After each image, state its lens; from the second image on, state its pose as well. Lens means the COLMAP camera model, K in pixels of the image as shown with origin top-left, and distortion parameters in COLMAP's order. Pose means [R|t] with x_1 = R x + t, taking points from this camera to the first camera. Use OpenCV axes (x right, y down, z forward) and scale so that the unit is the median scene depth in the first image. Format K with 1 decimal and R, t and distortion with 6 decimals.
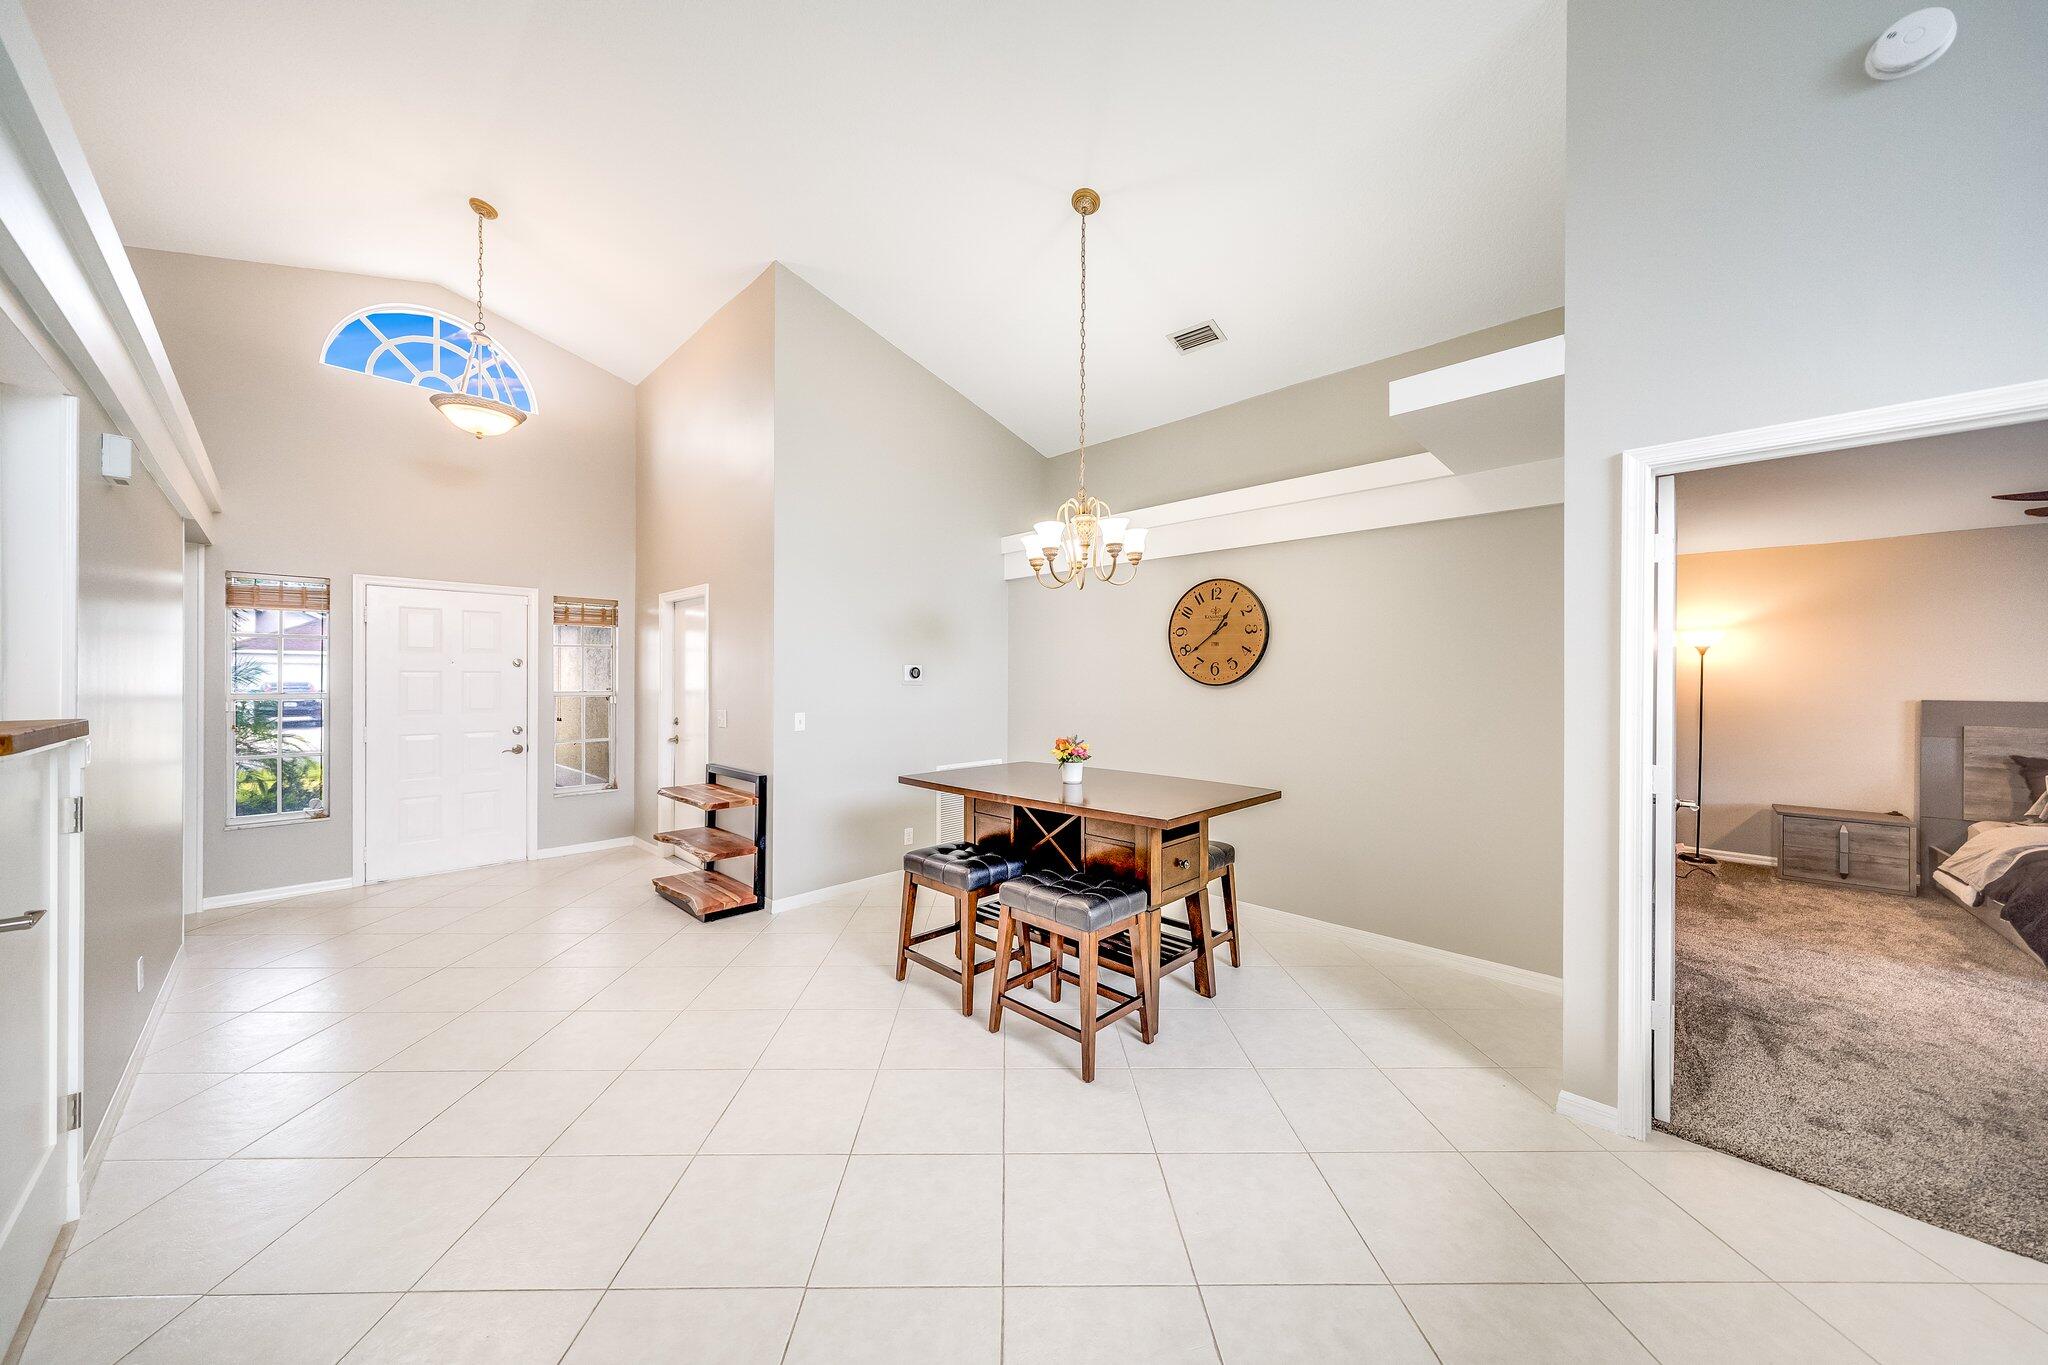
lens RADIAL K [[697.7, 0, 1021.0], [0, 697.7, 678.5], [0, 0, 1]] dist [0.006456, 0.000019]
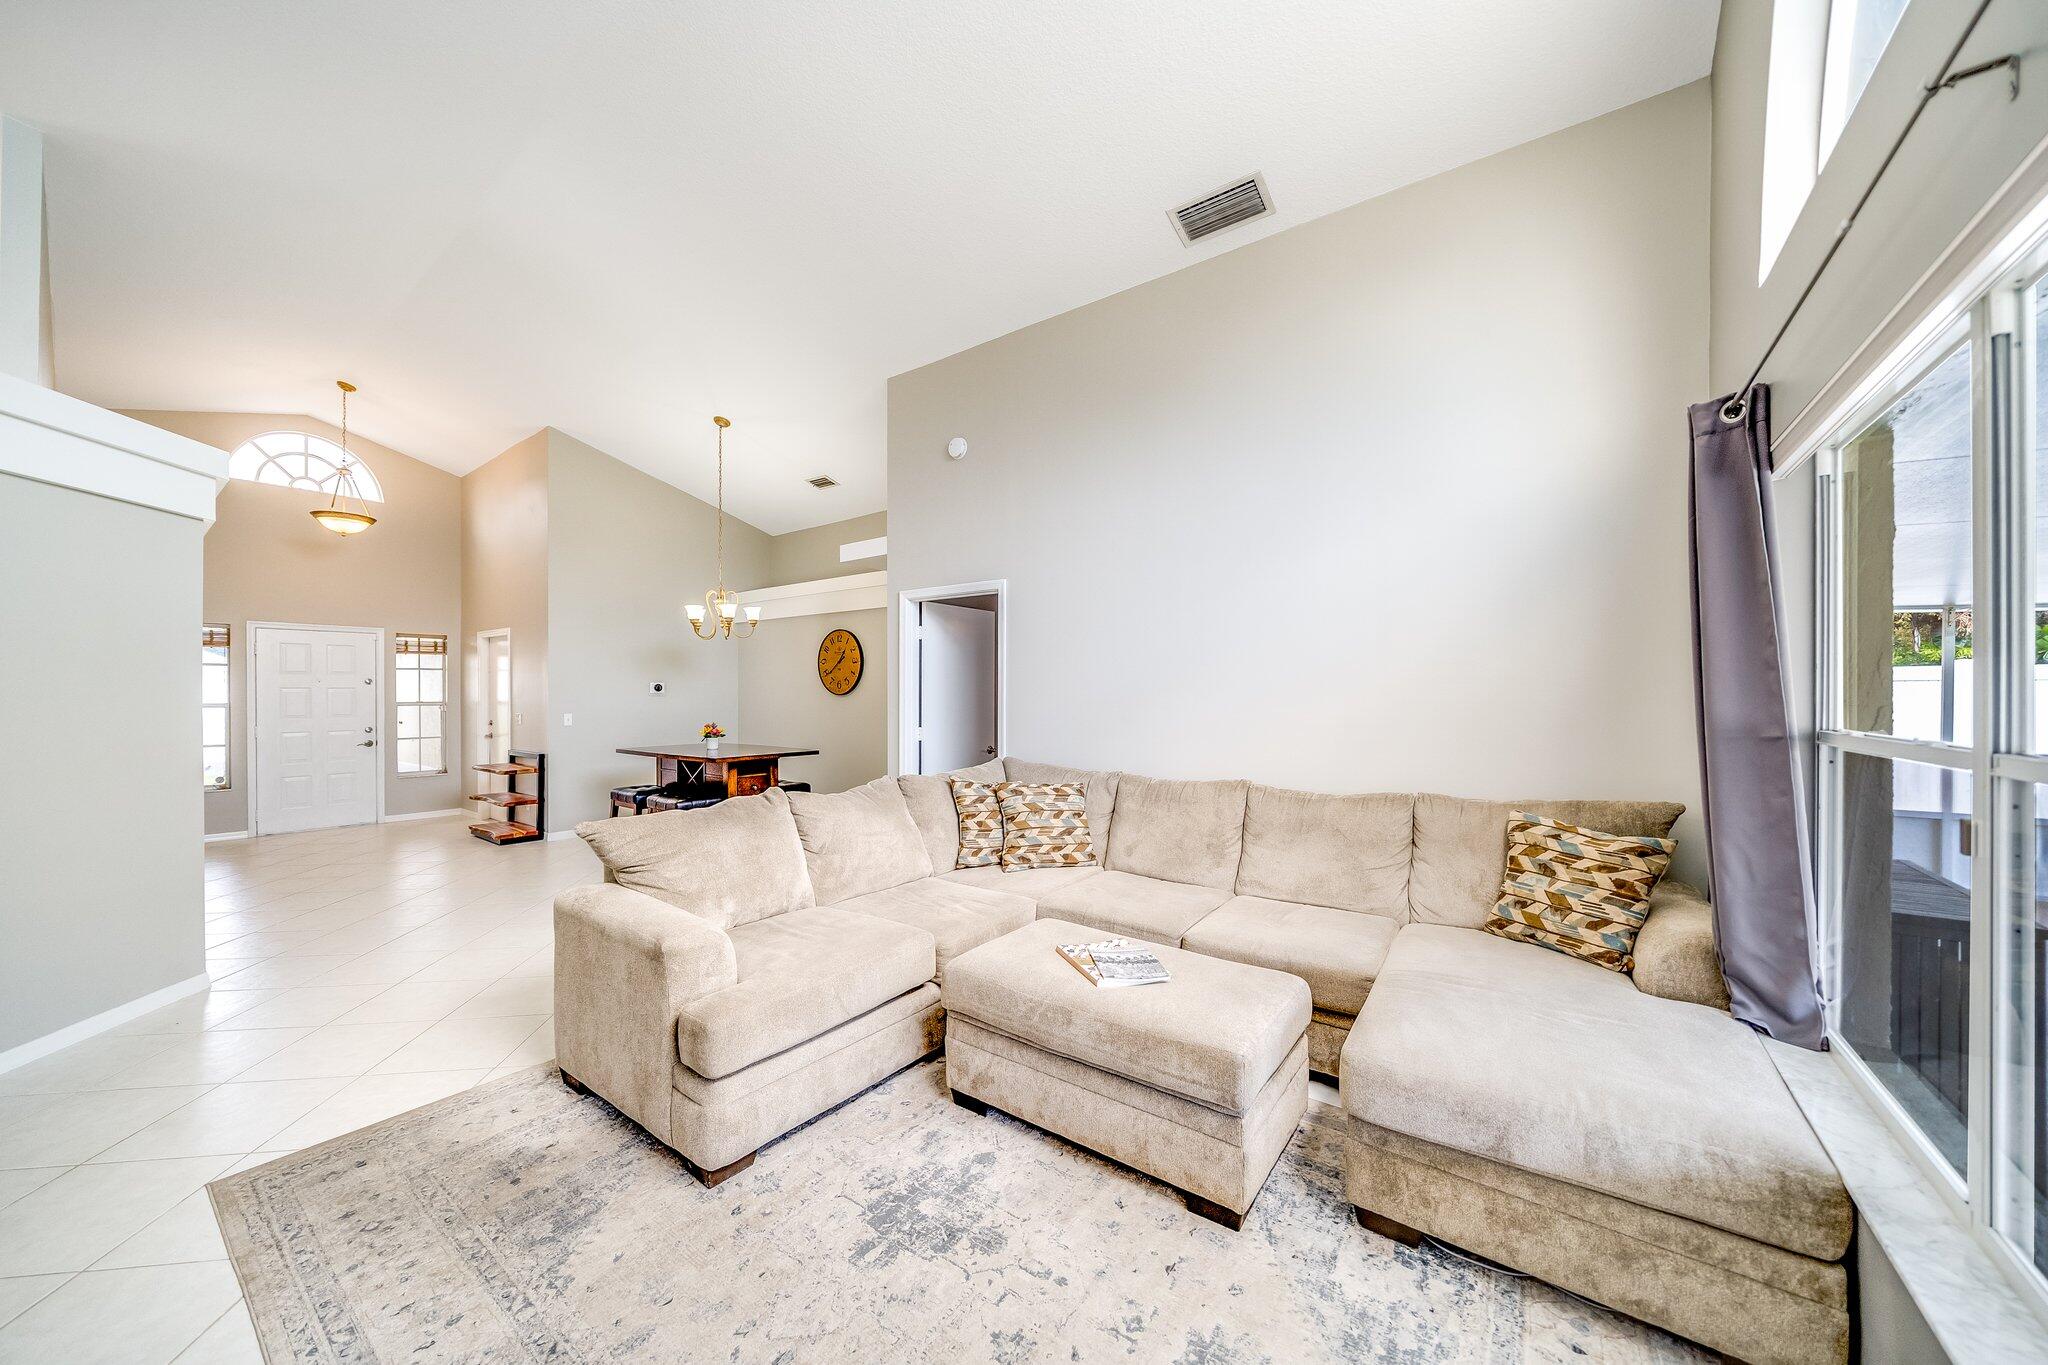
lens RADIAL K [[727.0, 0, 1006.4], [0, 727.0, 693.3], [0, 0, 1]] dist [-0.000393, 0.000002]
pose [[0.993684, -0.004826, 0.112111, 0.462134], [0.004589, 0.999987, 0.002370, 0.004104], [-0.112121, -0.001840, 0.993693, -0.704357]]
